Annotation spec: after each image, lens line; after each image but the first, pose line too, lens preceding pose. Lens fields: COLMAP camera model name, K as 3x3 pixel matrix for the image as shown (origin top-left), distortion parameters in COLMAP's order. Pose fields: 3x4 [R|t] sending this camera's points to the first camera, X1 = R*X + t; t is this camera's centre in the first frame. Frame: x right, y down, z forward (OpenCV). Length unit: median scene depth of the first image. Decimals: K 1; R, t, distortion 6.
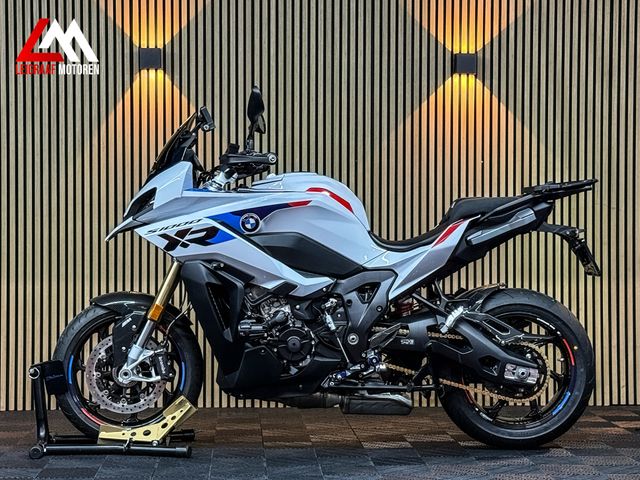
lens RADIAL K [[1376.9, 0, 318.3], [0, 1376.9, 241.2], [0, 0, 1]] dist [0.159621, 0.000000]
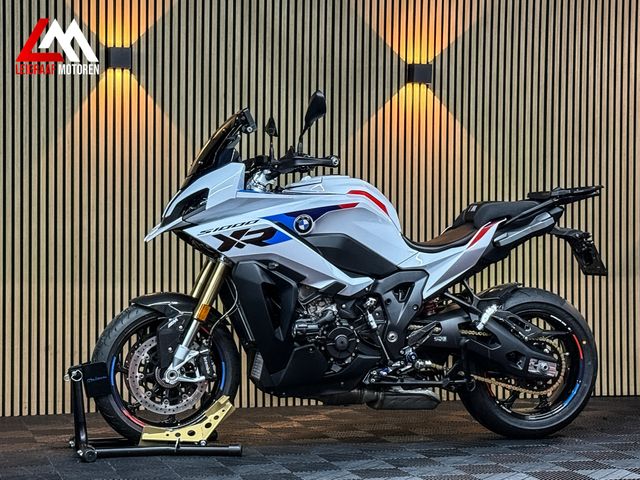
lens RADIAL K [[1376.9, 0, 325.3], [0, 1376.9, 240.1], [0, 0, 1]] dist [0.159621, 0.000000]
pose [[0.971839, 0.003903, 0.235614, -0.209403], [-0.002837, 0.999984, -0.004864, 0.002715], [-0.235630, 0.004059, 0.971834, 0.003393]]
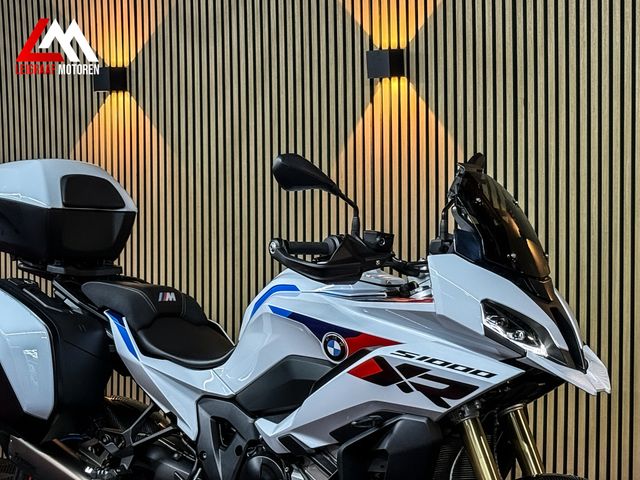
lens RADIAL K [[1382.4, 0, 332.5], [0, 1382.4, 239.0], [0, 0, 1]] dist [0.146167, 0.000000]
pose [[0.768622, 0.030143, -0.638992, 0.333620], [0.003278, 0.998691, 0.051053, -0.075337], [0.639694, -0.041335, 0.767517, 0.403341]]
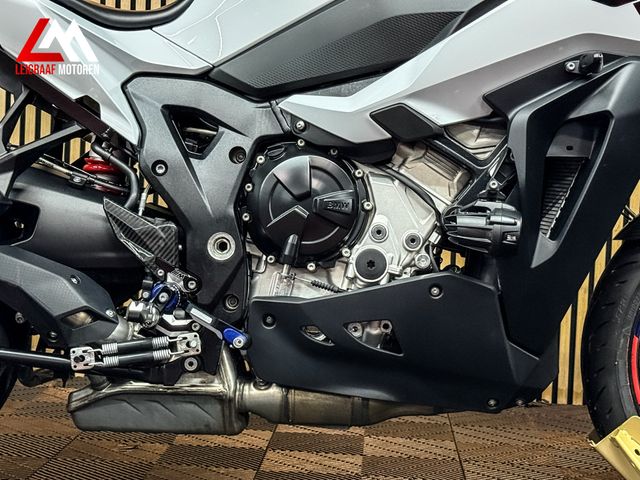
lens RADIAL K [[1376.9, 0, 322.5], [0, 1376.9, 241.3], [0, 0, 1]] dist [0.159621, 0.000000]
pose [[0.993918, 0.051366, -0.097405, 0.017639], [-0.046801, 0.997722, 0.048583, 0.036665], [0.099678, -0.043729, 0.994058, 0.476597]]
